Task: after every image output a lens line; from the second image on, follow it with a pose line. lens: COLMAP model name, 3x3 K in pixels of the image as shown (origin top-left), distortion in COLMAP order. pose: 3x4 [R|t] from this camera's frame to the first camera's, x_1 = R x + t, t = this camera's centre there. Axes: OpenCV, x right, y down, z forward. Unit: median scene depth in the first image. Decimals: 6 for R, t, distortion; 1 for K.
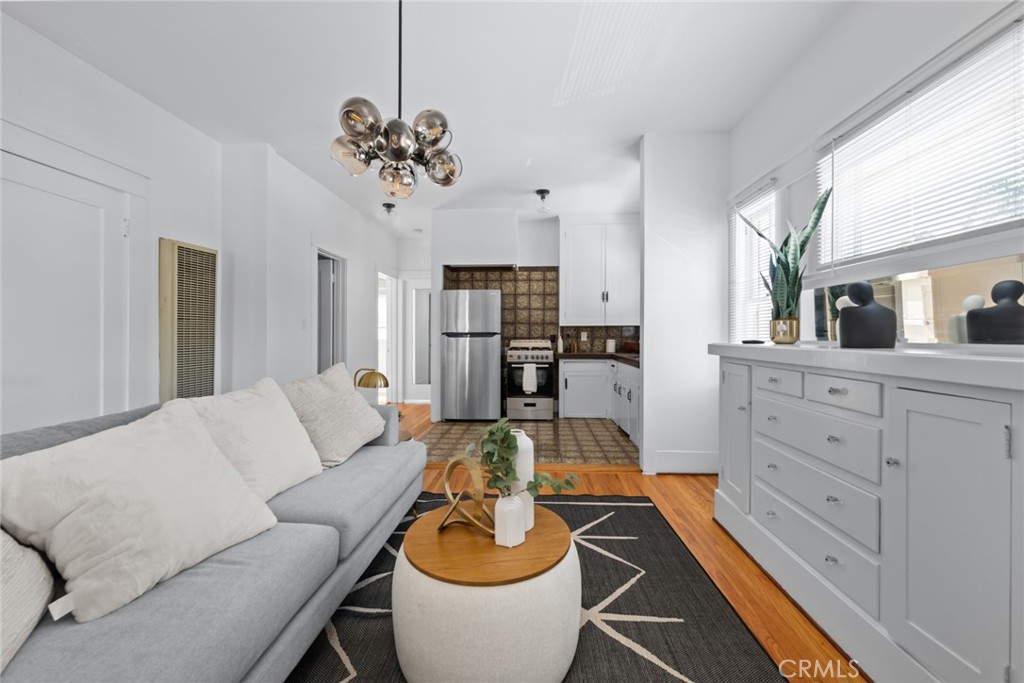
lens RADIAL K [[406.6, 0, 521.9], [0, 406.6, 332.5], [0, 0, 1]] dist [-0.001913, 0.000702]
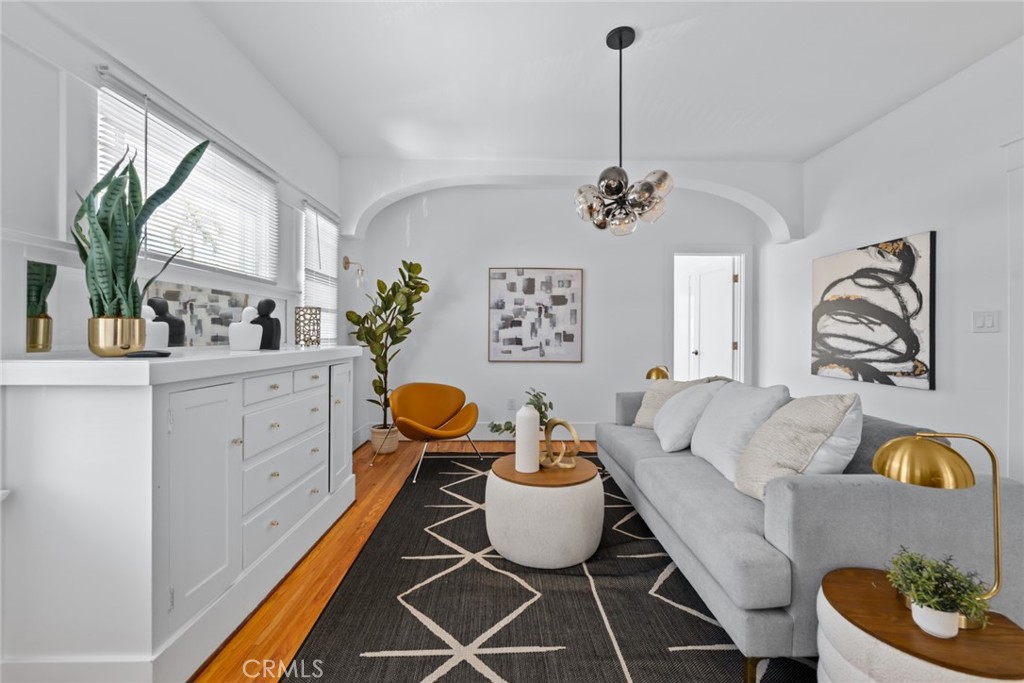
lens RADIAL K [[406.6, 0, 513.0], [0, 406.6, 335.9], [0, 0, 1]] dist [-0.001913, 0.000702]
pose [[-0.998730, -0.006138, -0.049998, 0.086016], [-0.006303, 0.999975, 0.003137, -0.010975], [0.049978, 0.003448, -0.998744, 1.859354]]
